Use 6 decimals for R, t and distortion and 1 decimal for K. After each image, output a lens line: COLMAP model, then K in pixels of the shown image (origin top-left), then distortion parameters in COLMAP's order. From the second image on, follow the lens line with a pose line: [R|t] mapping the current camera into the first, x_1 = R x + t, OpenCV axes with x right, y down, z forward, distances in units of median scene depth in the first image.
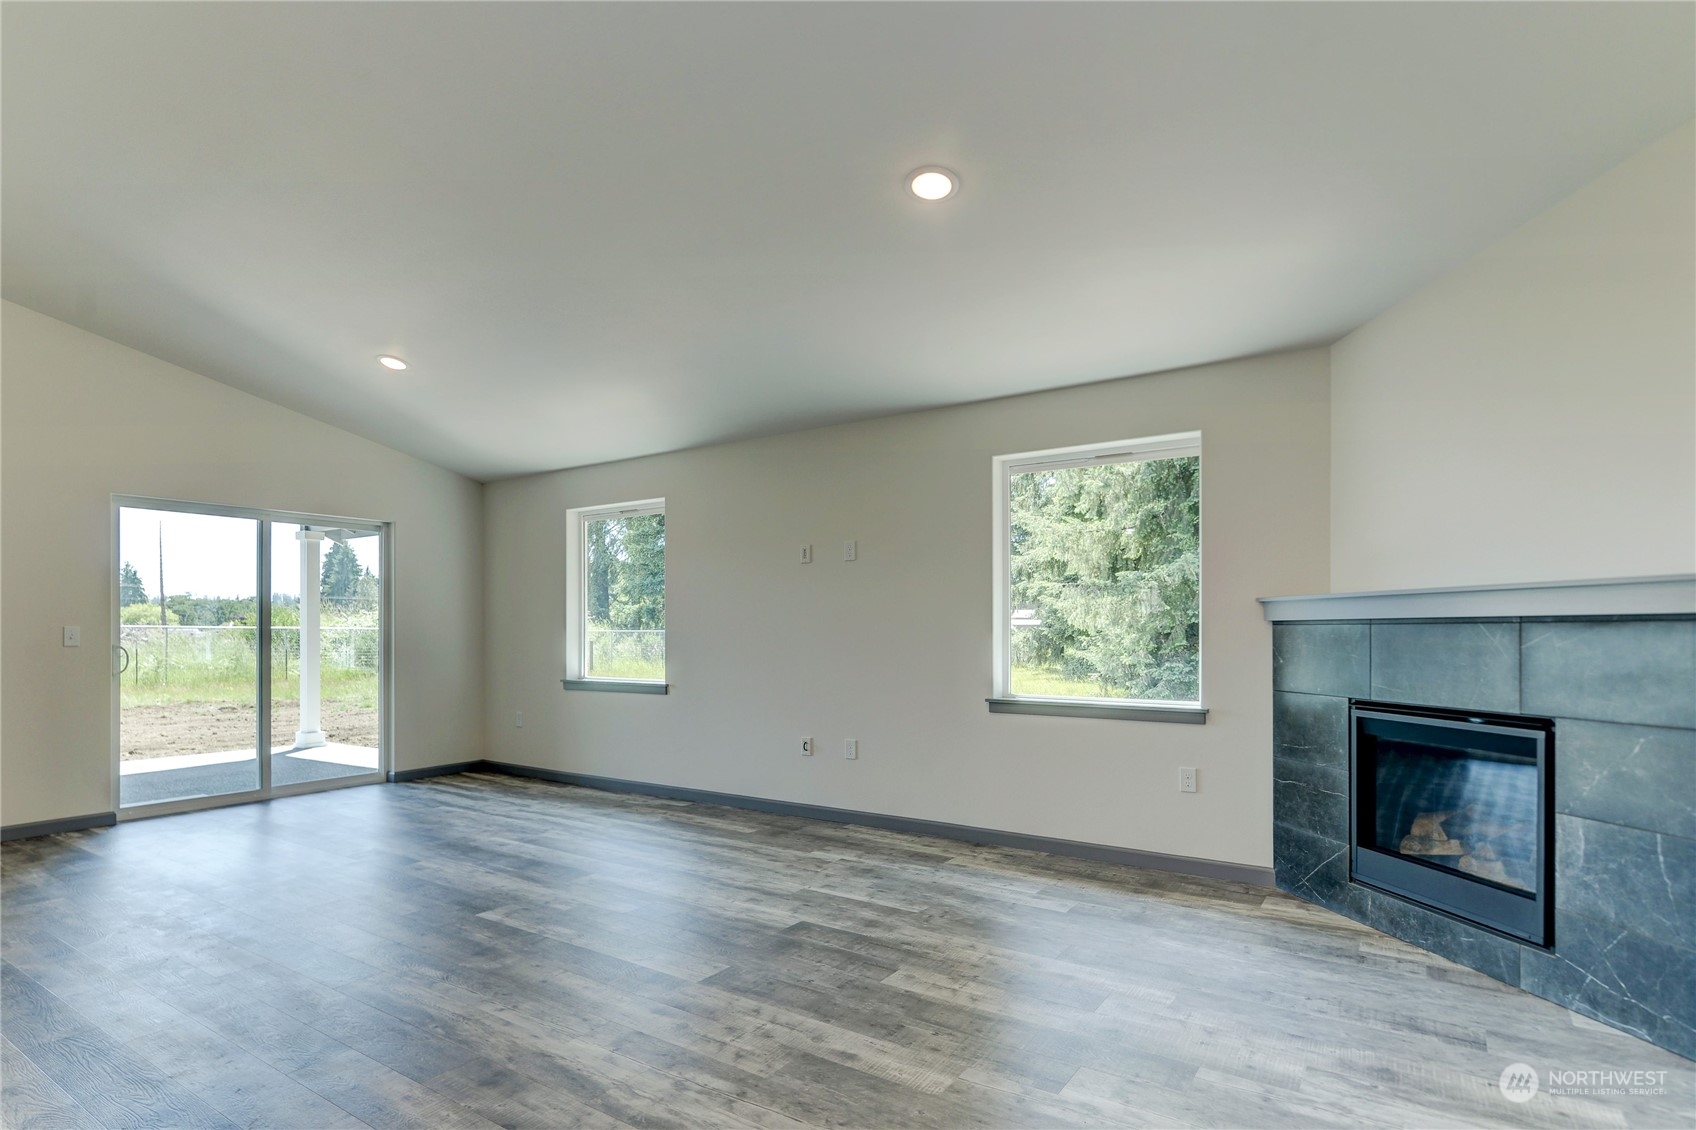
lens RADIAL K [[844.3, 0, 846.0], [0, 844.3, 630.4], [0, 0, 1]] dist [-0.000870, 0.000323]
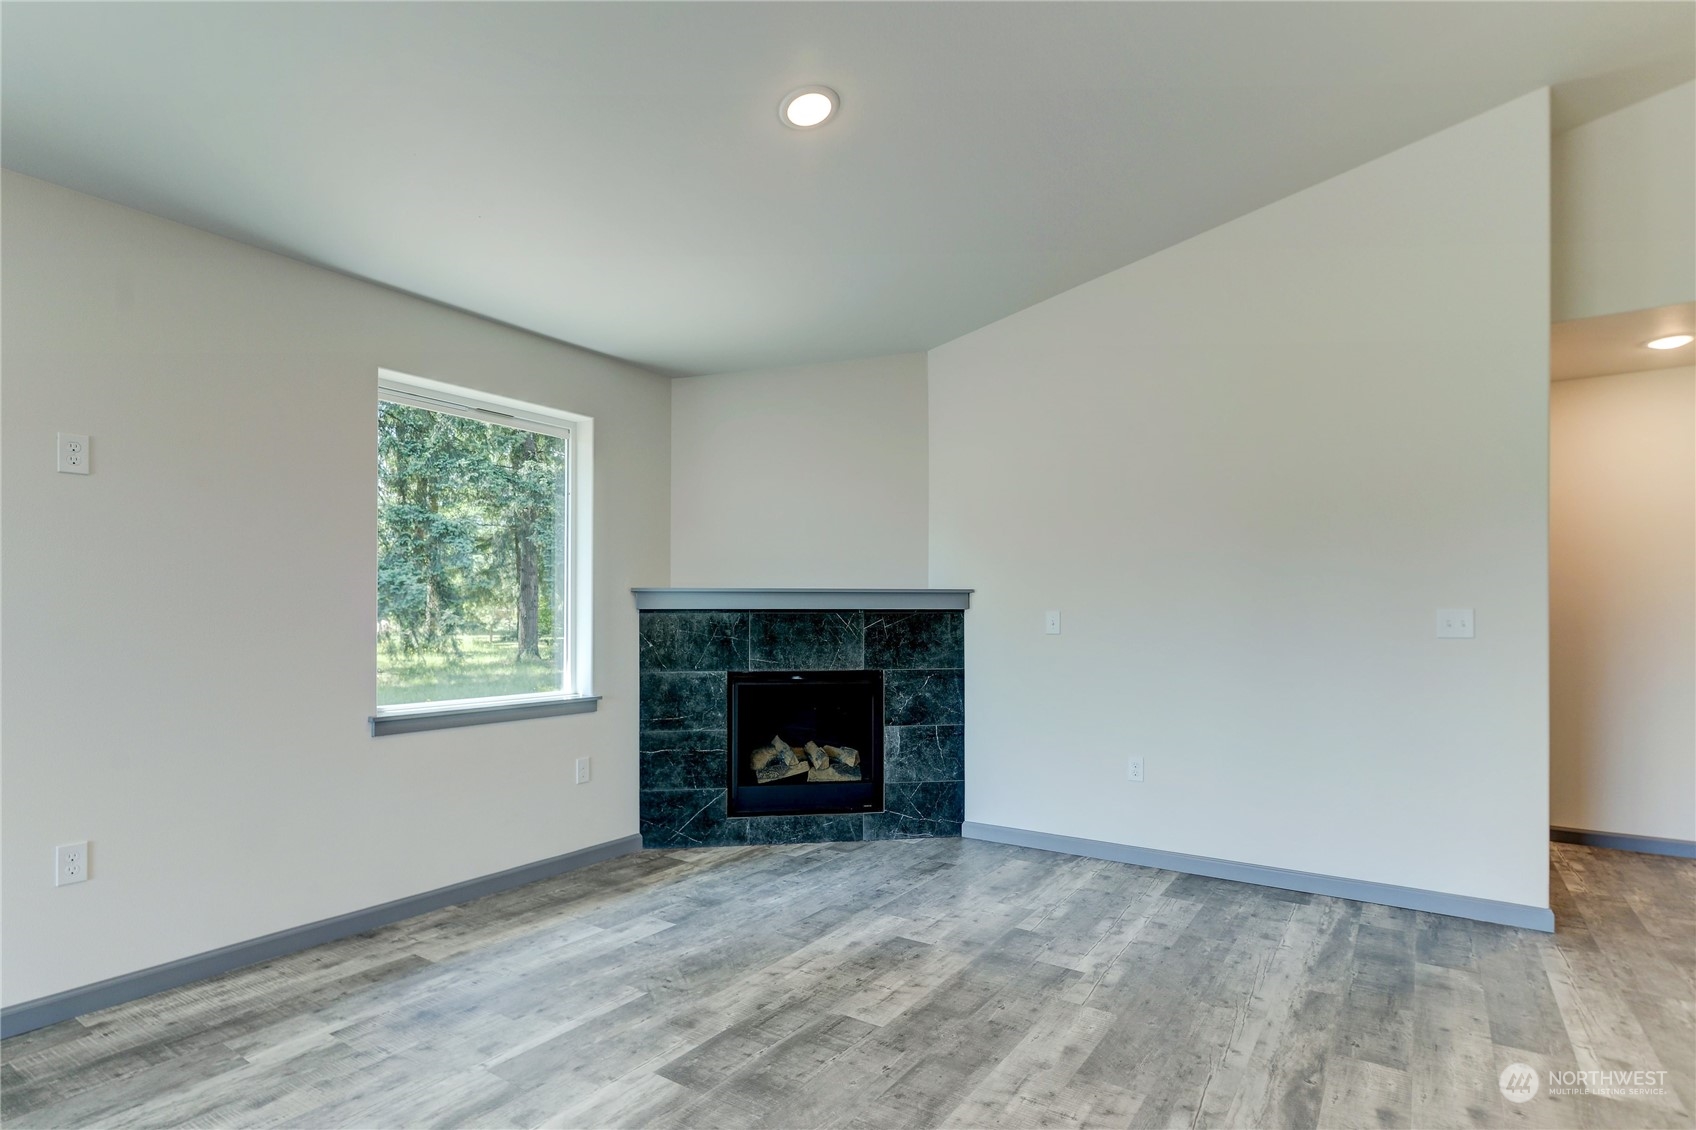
lens RADIAL K [[804.6, 0, 846.6], [0, 804.6, 612.2], [0, 0, 1]] dist [0.000578, 0.000165]
pose [[0.078759, 0.005086, 0.996881, -0.647508], [-0.000834, 0.999987, -0.005036, -0.002781], [-0.996893, -0.000435, 0.078763, 0.800970]]
